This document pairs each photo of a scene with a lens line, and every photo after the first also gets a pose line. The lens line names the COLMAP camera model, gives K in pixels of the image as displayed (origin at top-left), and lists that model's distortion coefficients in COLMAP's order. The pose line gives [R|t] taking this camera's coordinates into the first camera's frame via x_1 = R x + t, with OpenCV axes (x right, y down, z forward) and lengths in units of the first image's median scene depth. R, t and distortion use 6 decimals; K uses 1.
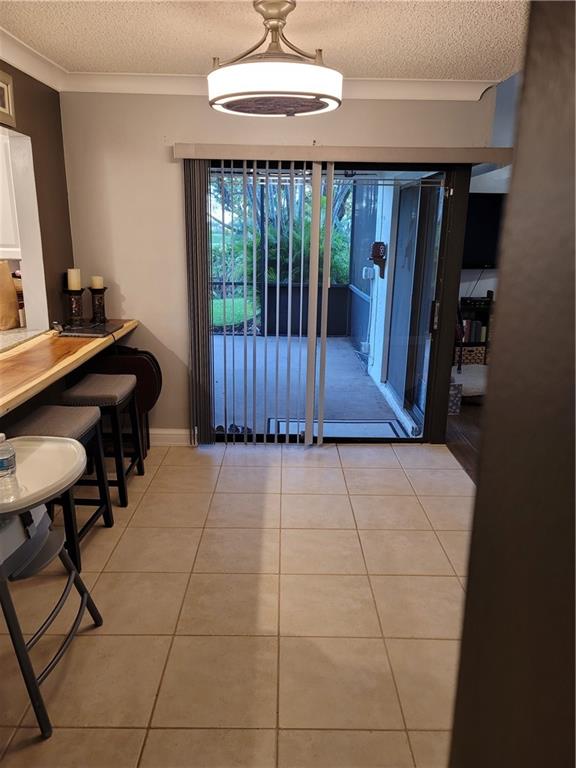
lens RADIAL K [[568.8, 0, 286.9], [0, 568.8, 383.5], [0, 0, 1]] dist [-0.000315, -0.000072]
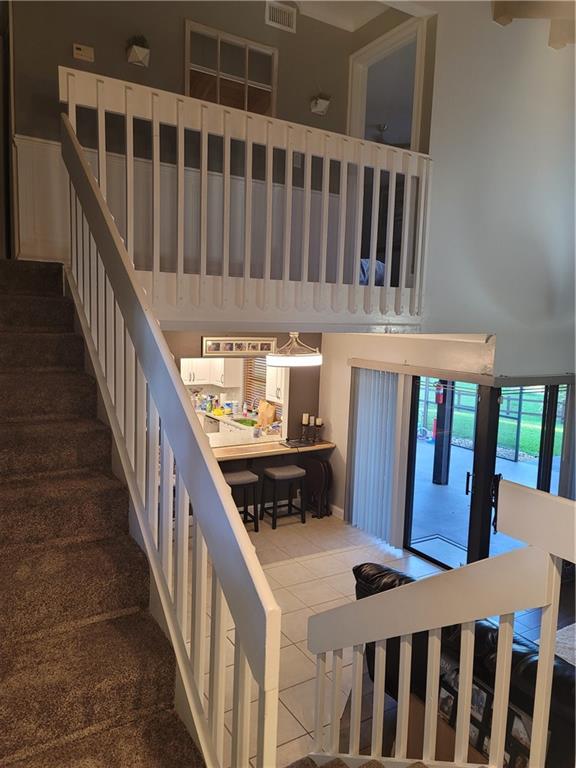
lens RADIAL K [[568.8, 0, 287.9], [0, 568.8, 381.9], [0, 0, 1]] dist [-0.000315, -0.000072]
pose [[0.517591, 0.113532, -0.848063, 1.161009], [-0.261271, 0.964790, -0.030301, -0.201206], [0.814762, 0.237257, 0.529029, -0.141852]]
